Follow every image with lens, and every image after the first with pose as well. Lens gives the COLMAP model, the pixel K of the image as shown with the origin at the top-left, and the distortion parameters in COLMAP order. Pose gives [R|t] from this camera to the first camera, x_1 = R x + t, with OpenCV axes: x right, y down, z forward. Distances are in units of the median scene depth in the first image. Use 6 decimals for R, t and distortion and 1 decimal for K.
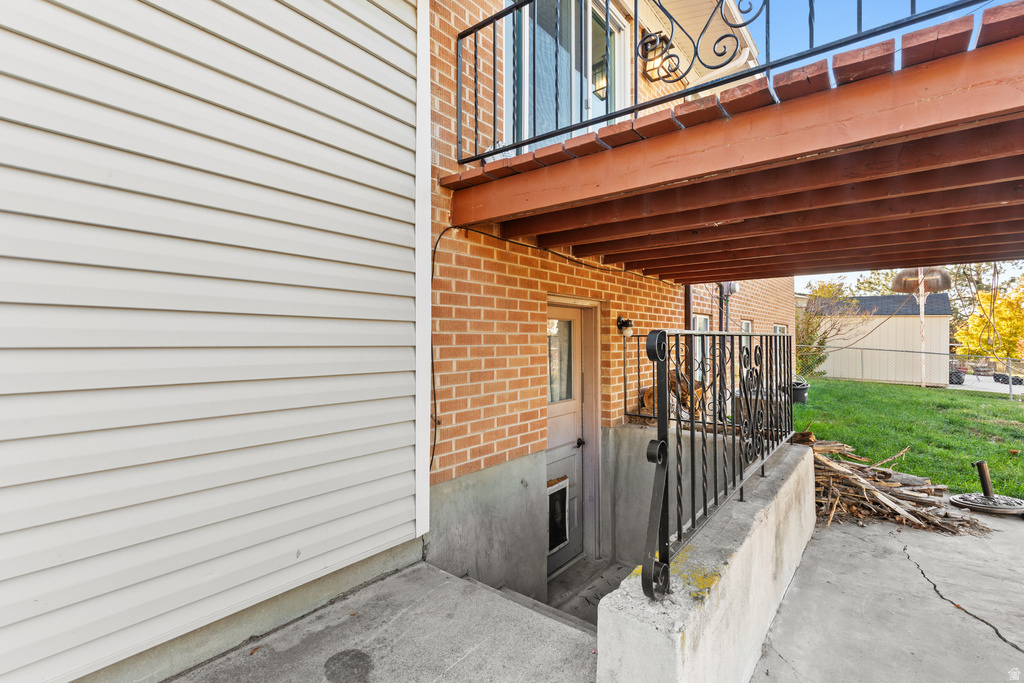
lens RADIAL K [[463.5, 0, 511.6], [0, 463.5, 337.9], [0, 0, 1]] dist [0.011607, -0.001378]
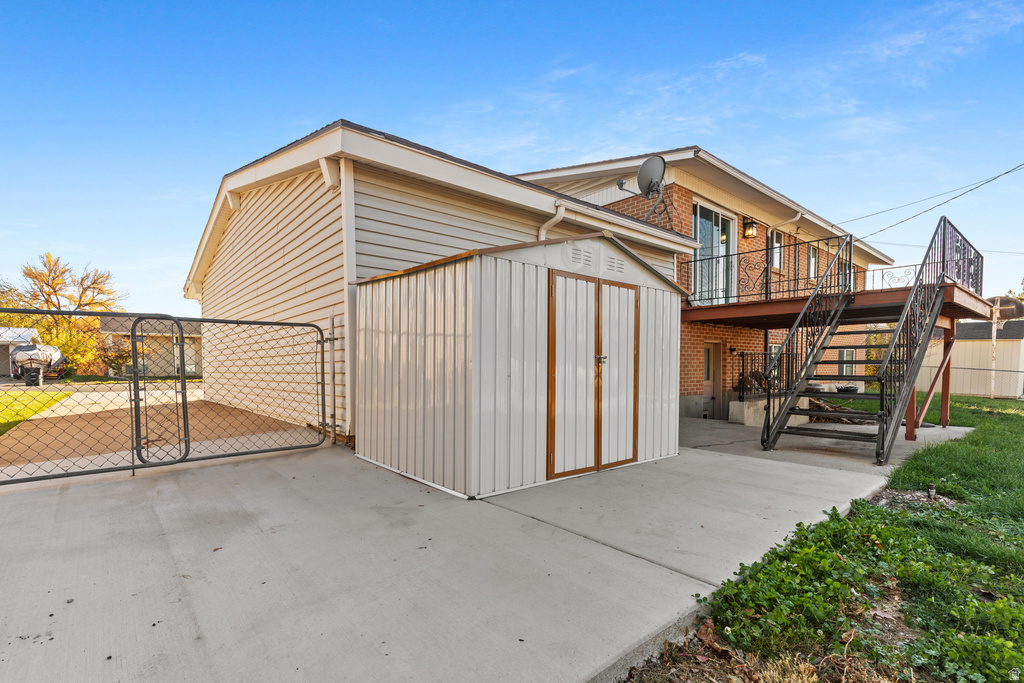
lens RADIAL K [[463.5, 0, 515.1], [0, 463.5, 380.5], [0, 0, 1]] dist [0.011607, -0.001378]
pose [[0.982315, 0.006703, -0.187118, -0.416141], [0.000690, 0.999223, 0.039418, 0.033977], [0.187237, -0.038850, 0.981546, -1.588892]]
